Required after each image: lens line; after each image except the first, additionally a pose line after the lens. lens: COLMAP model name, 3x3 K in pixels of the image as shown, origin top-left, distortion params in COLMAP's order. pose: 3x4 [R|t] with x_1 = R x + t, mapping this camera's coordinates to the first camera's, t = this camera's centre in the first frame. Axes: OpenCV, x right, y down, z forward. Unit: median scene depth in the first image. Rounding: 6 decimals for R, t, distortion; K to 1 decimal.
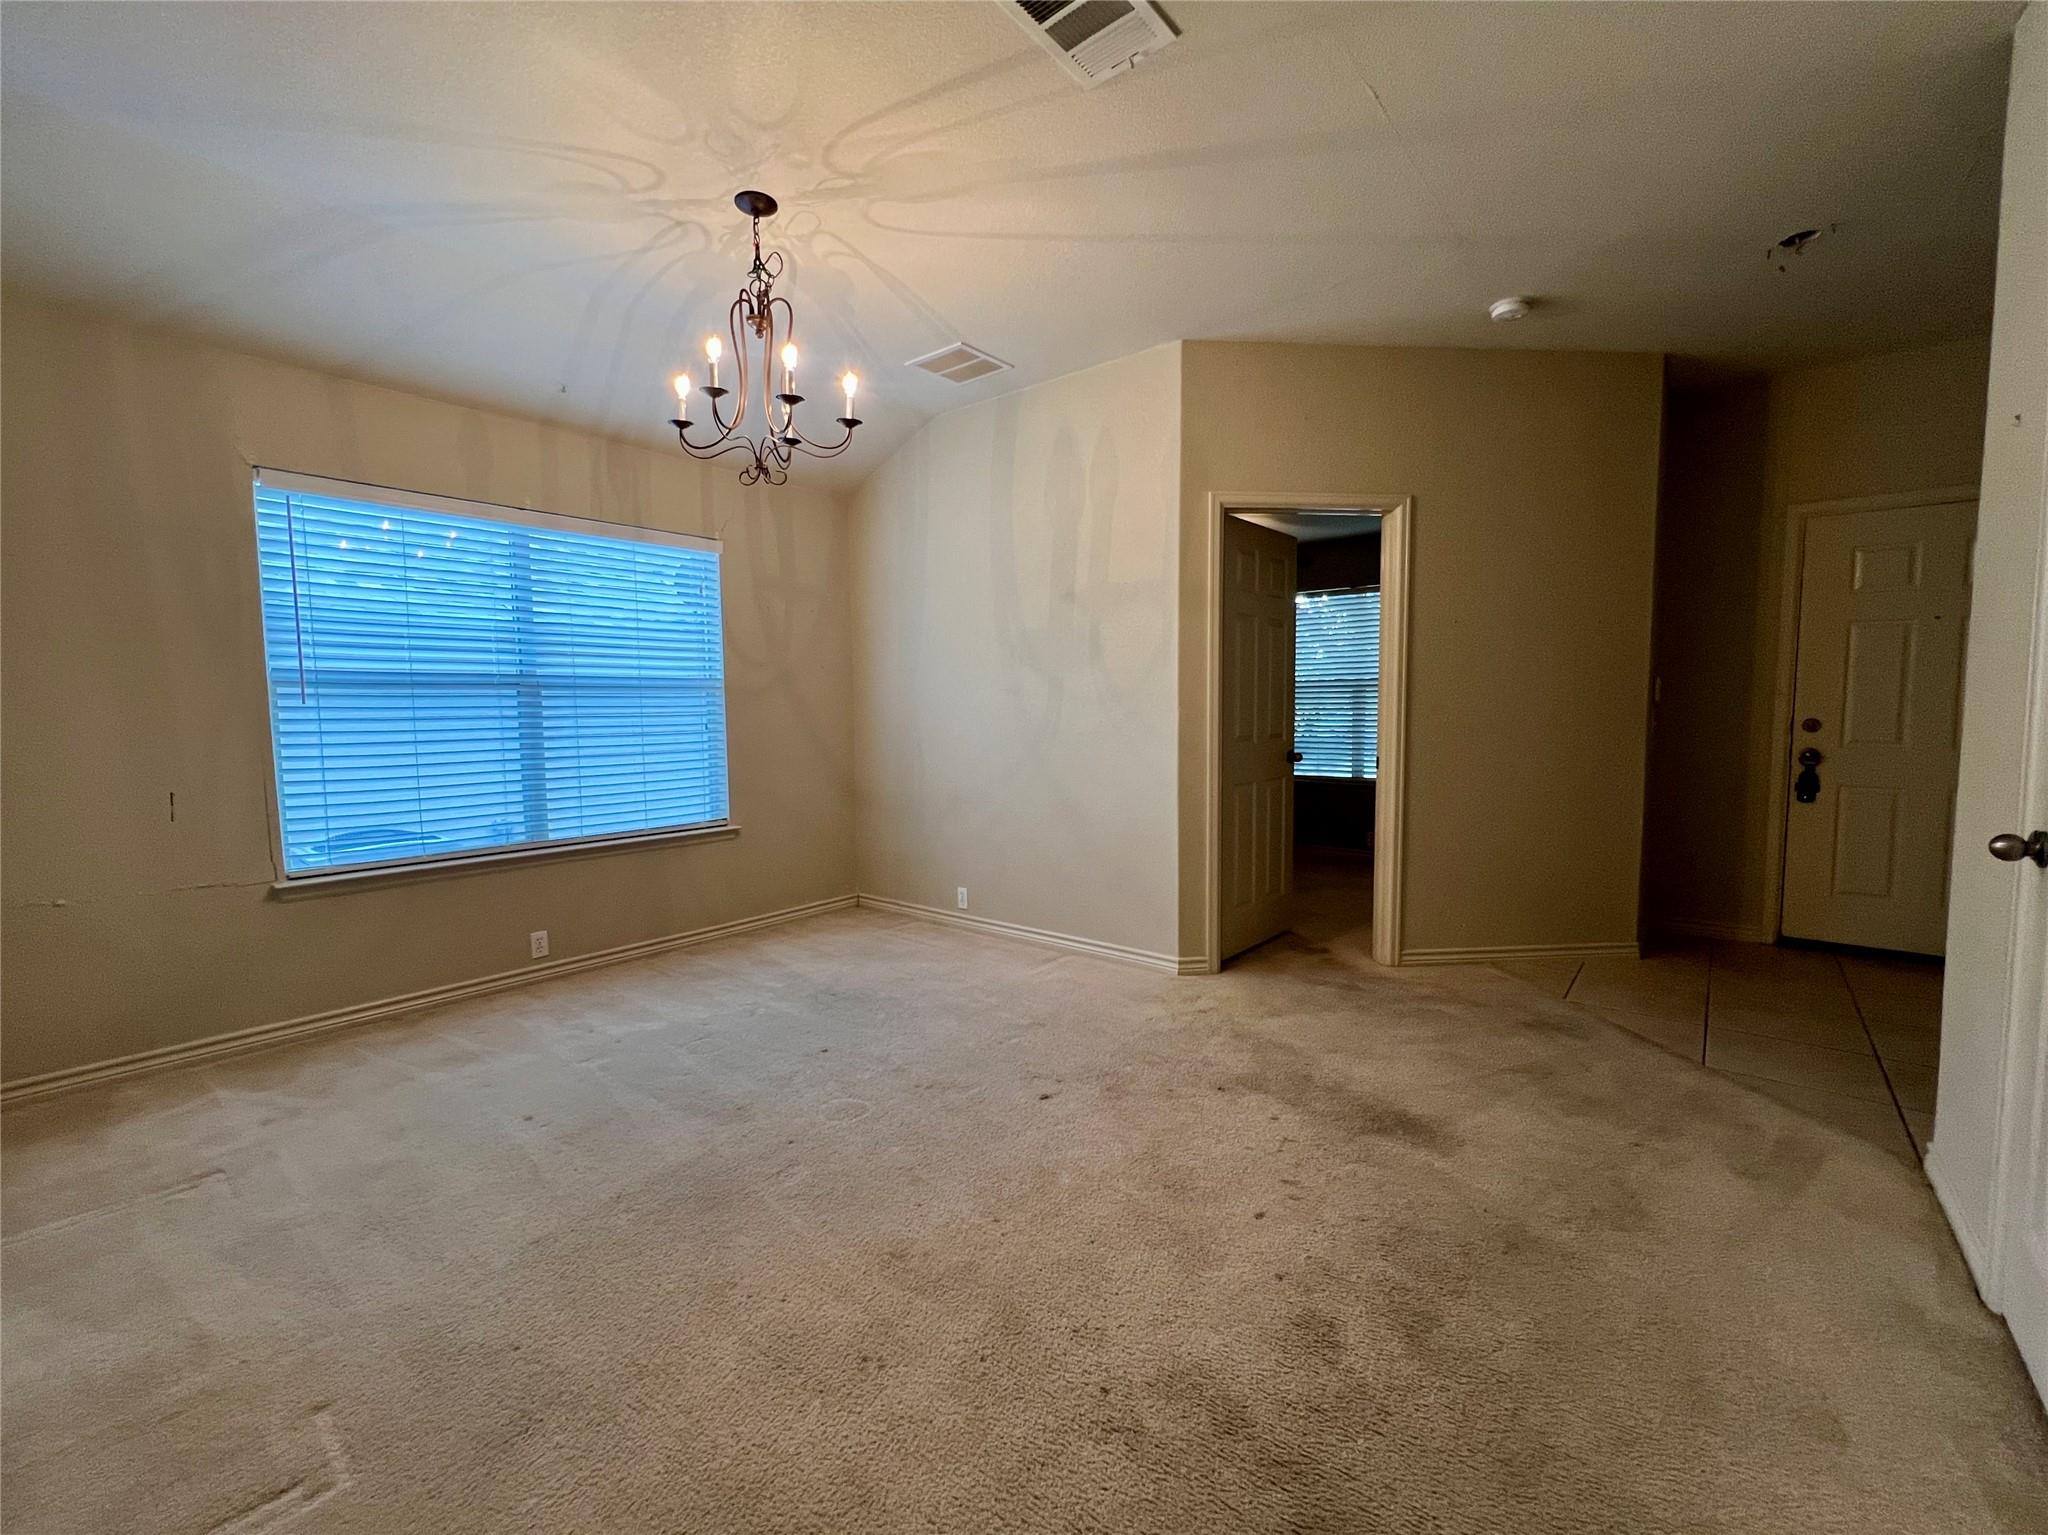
lens RADIAL K [[823.3, 0, 1037.7], [0, 823.3, 761.9], [0, 0, 1]] dist [-0.002977, 0.000515]
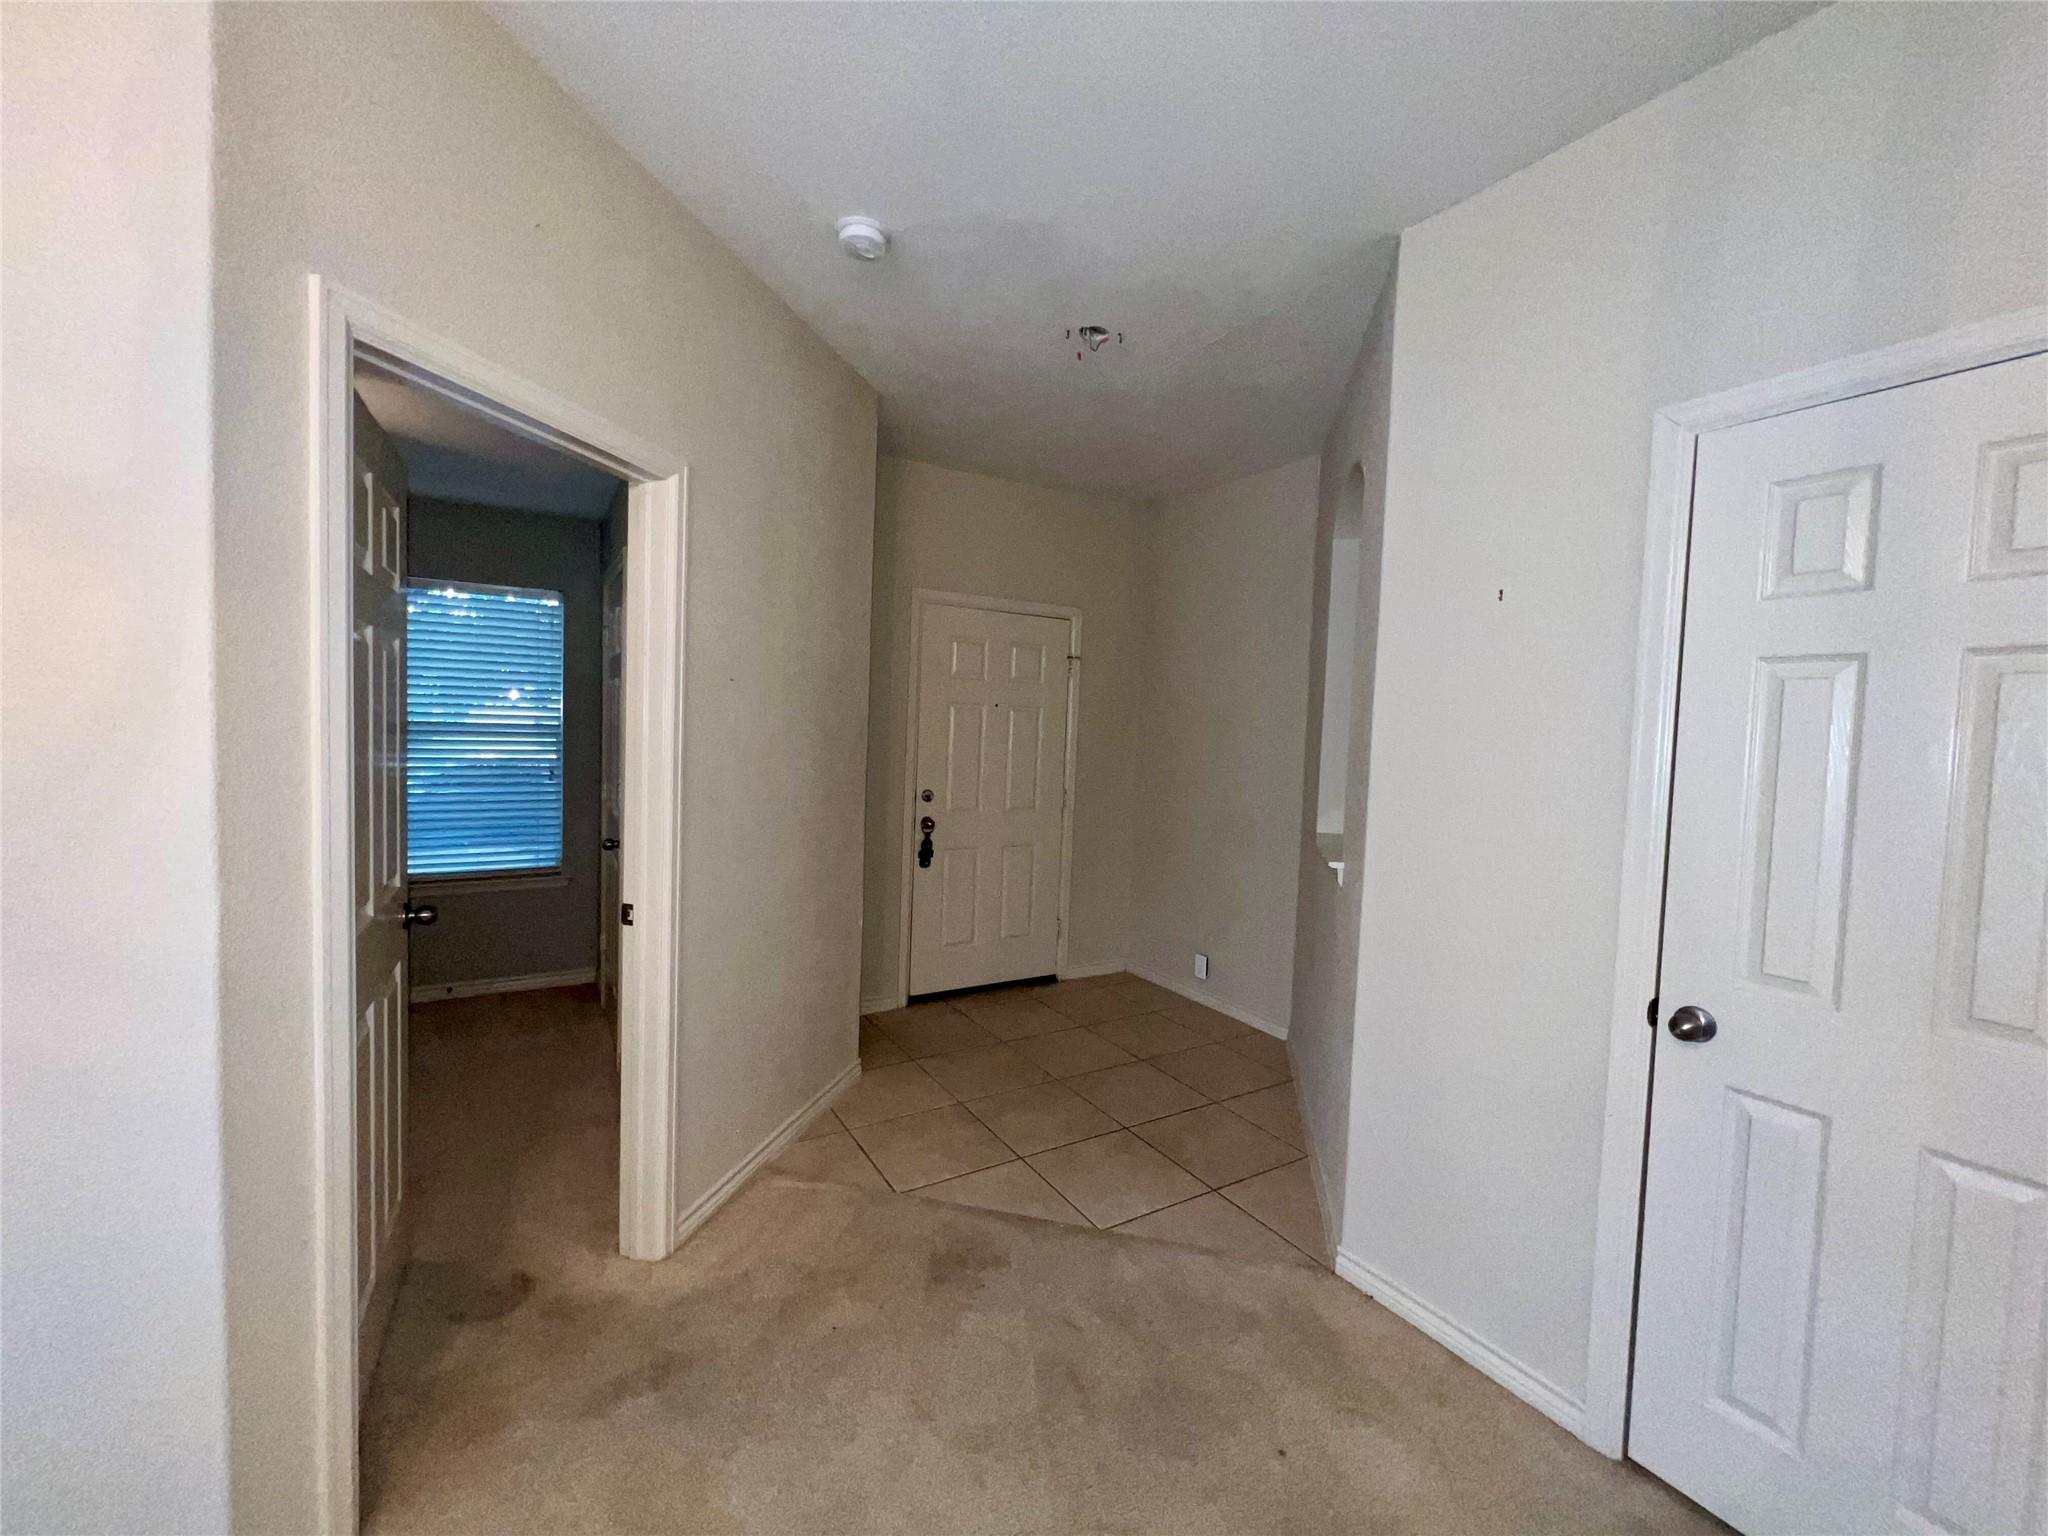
lens RADIAL K [[823.3, 0, 1019.6], [0, 823.3, 765.7], [0, 0, 1]] dist [-0.002977, 0.000515]
pose [[0.349364, -0.023258, 0.936698, -0.029671], [0.030130, 0.999454, 0.013579, -0.138282], [-0.936502, 0.023479, 0.349874, 0.746997]]
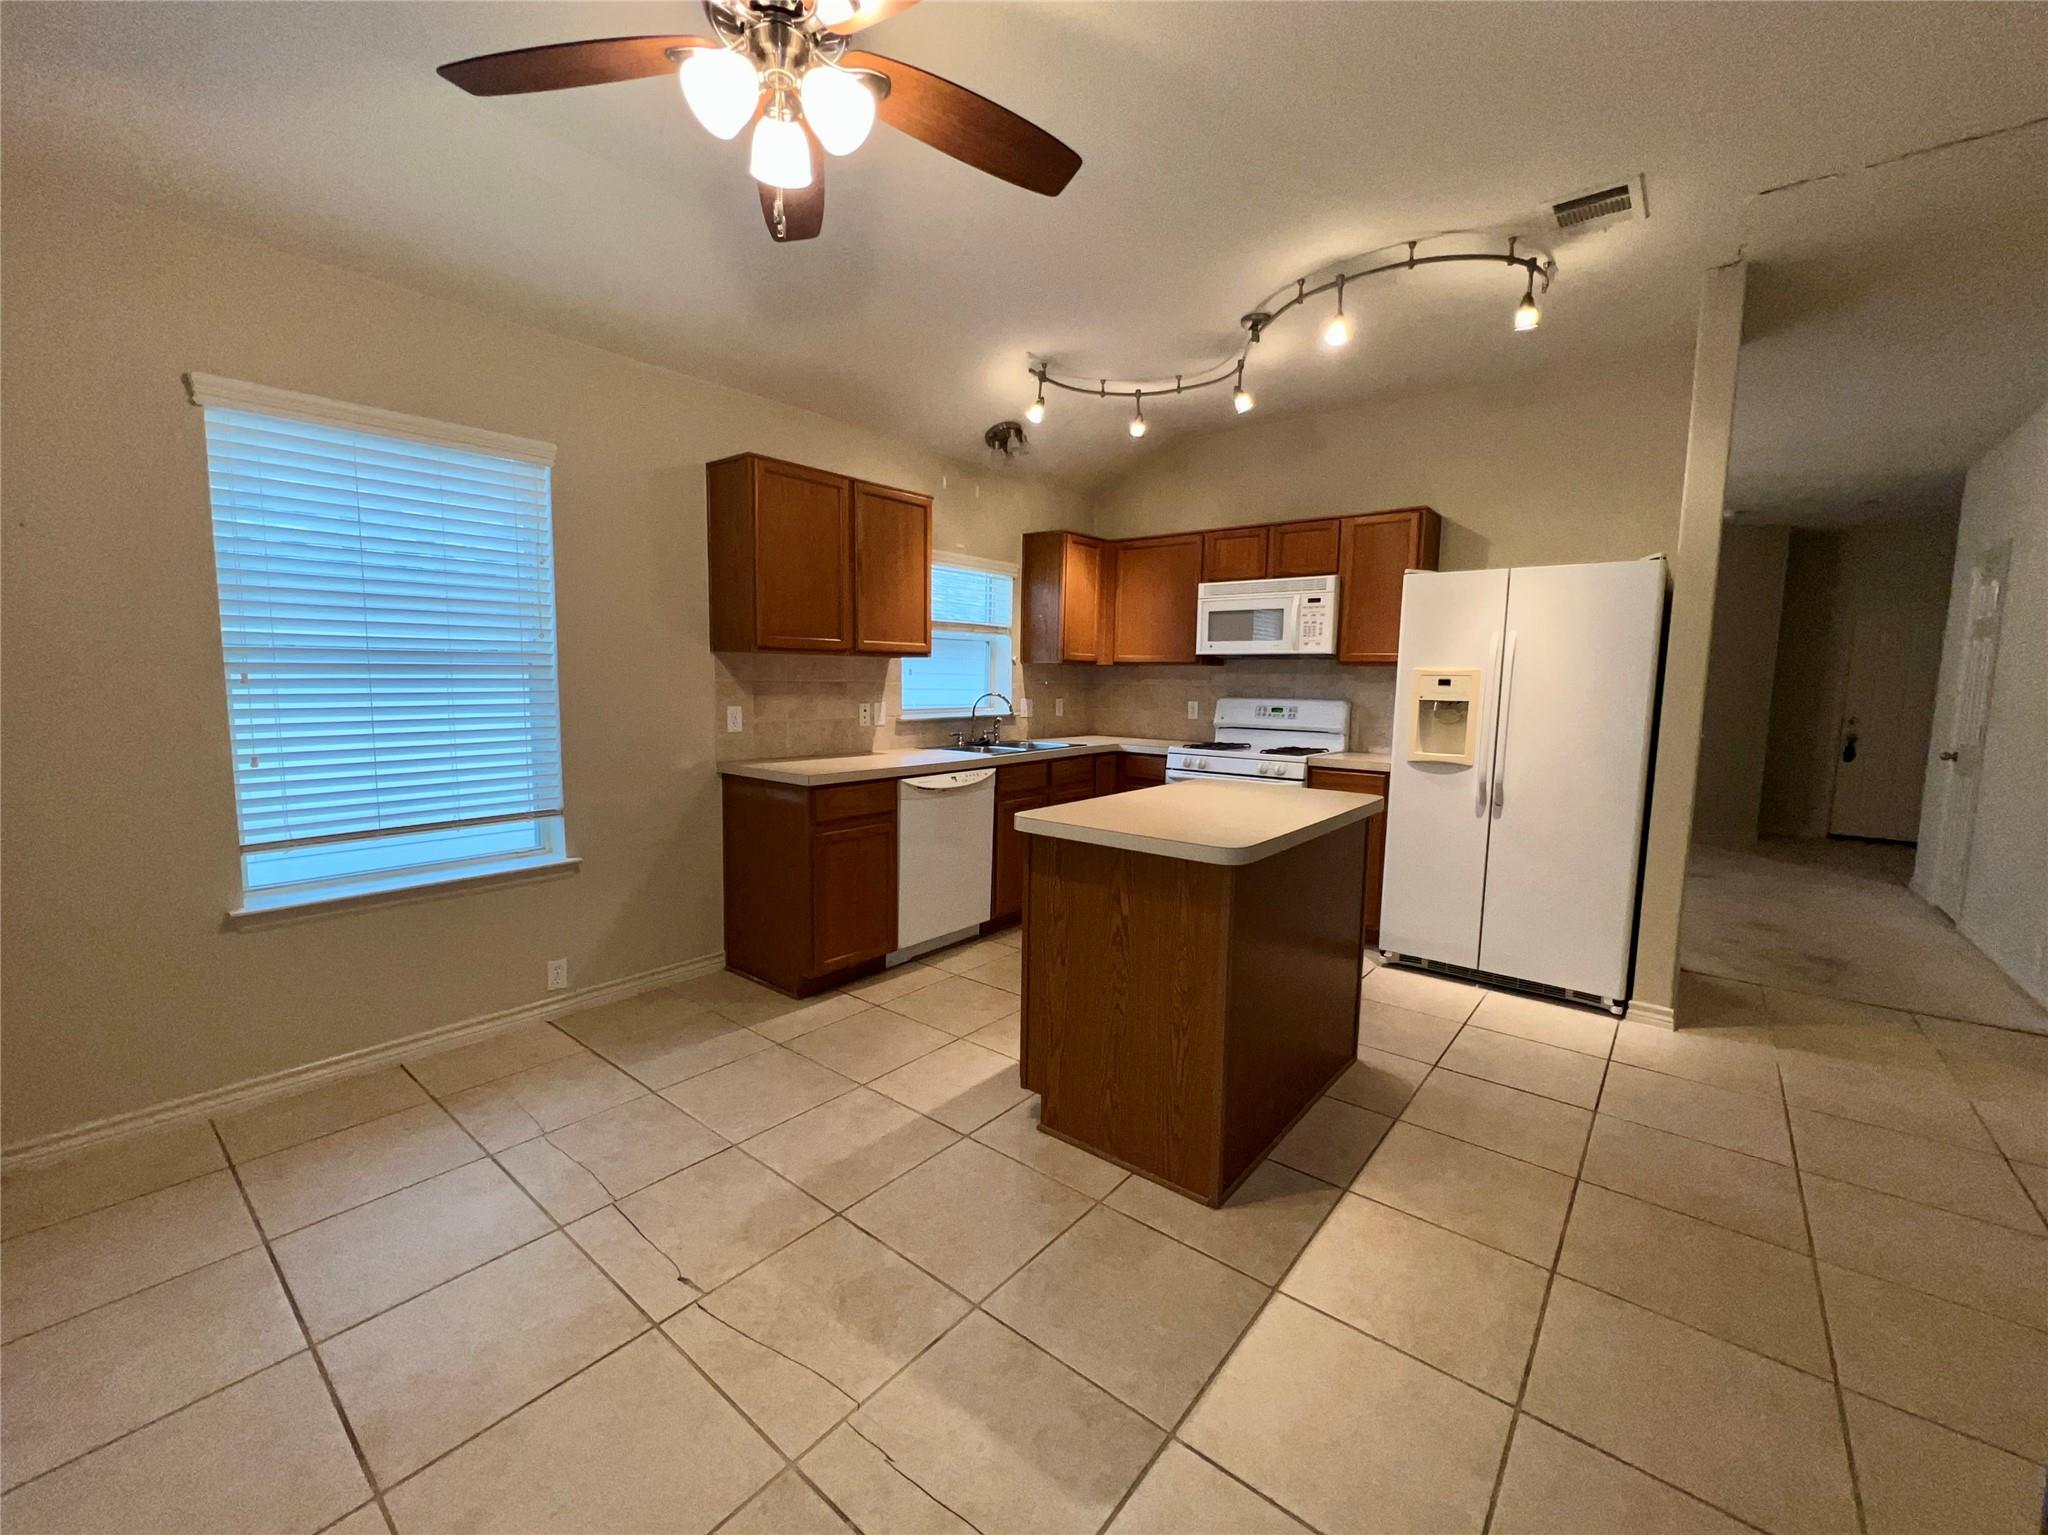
lens RADIAL K [[824.7, 0, 1026.3], [0, 824.7, 768.8], [0, 0, 1]] dist [-0.000229, 0.000519]
pose [[0.999604, 0.024160, 0.014426, -1.368929], [-0.024577, 0.999263, 0.029497, 0.078463], [-0.013703, -0.029840, 0.999461, -1.212087]]
